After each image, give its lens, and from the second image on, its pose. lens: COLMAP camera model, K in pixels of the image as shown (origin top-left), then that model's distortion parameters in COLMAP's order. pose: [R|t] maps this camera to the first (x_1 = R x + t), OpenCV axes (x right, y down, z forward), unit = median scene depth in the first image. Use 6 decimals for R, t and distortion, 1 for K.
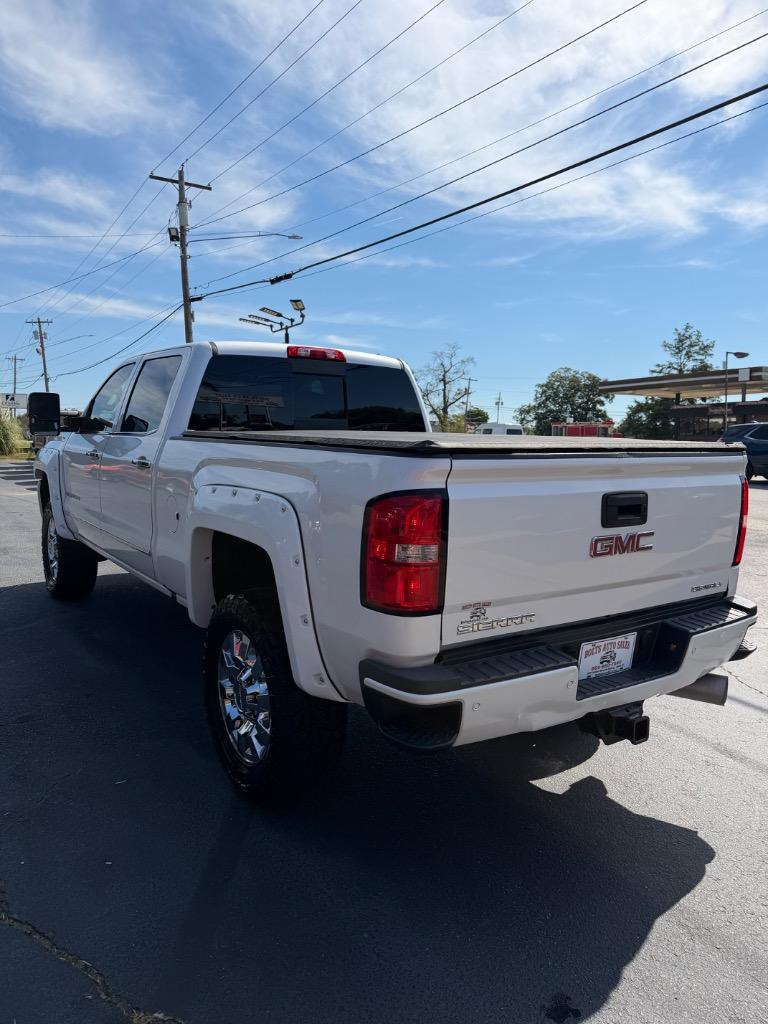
lens RADIAL K [[714.6, 0, 380.4], [0, 714.6, 508.1], [0, 0, 1]] dist [0.037642, -0.046558]
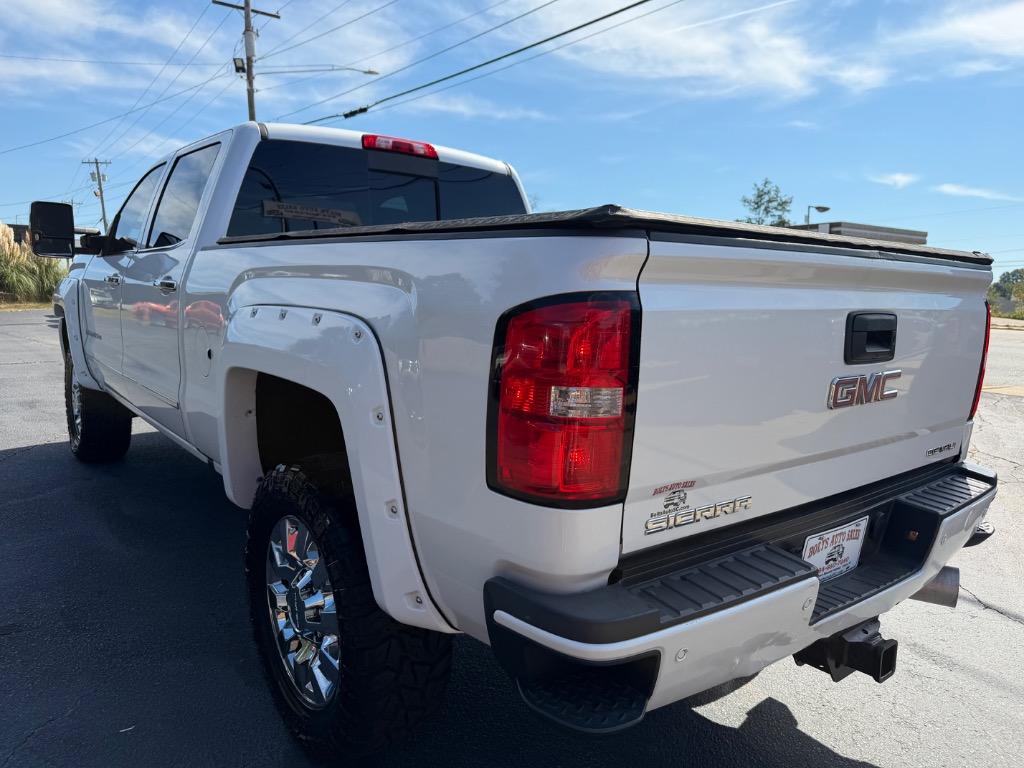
lens RADIAL K [[710.6, 0, 506.6], [0, 710.6, 388.6], [0, 0, 1]] dist [0.078185, -0.118894]
pose [[0.997782, 0.000416, 0.066561, -0.029091], [-0.002810, 0.999352, 0.035878, 0.016816], [-0.066503, -0.035985, 0.997137, 0.227021]]
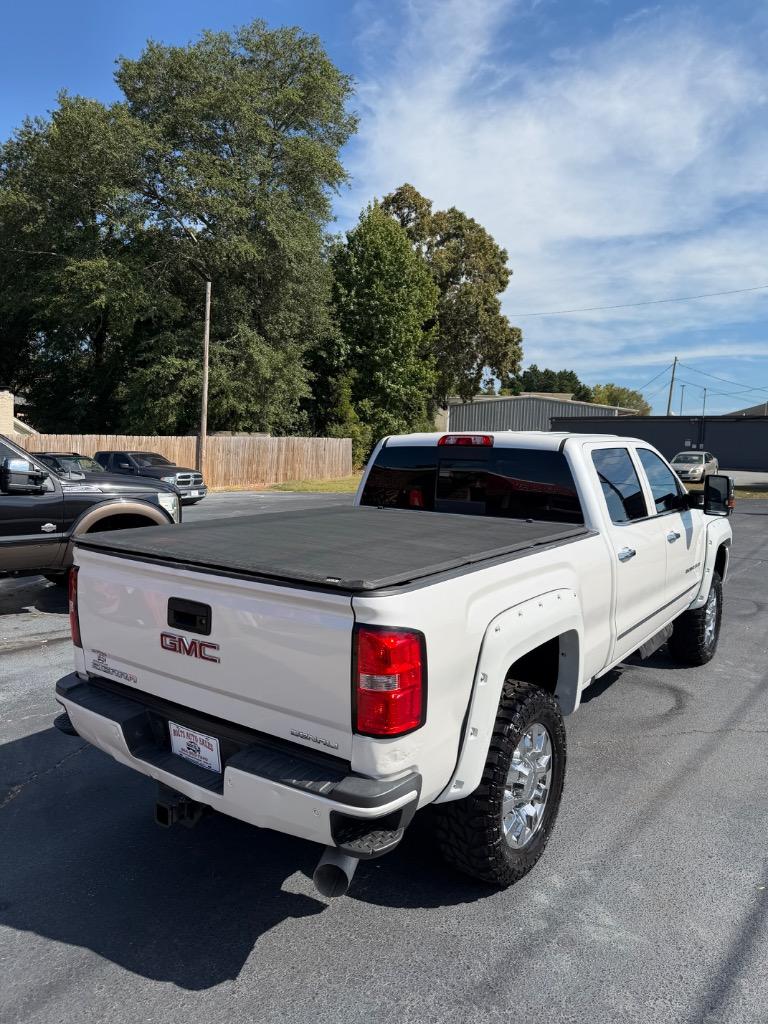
lens RADIAL K [[710.6, 0, 383.2], [0, 710.6, 510.1], [0, 0, 1]] dist [0.078185, -0.118894]
pose [[0.335018, 0.072294, -0.939434, 0.960362], [-0.106576, 0.993561, 0.038453, -0.153731], [0.936165, 0.087238, 0.340566, 0.582226]]
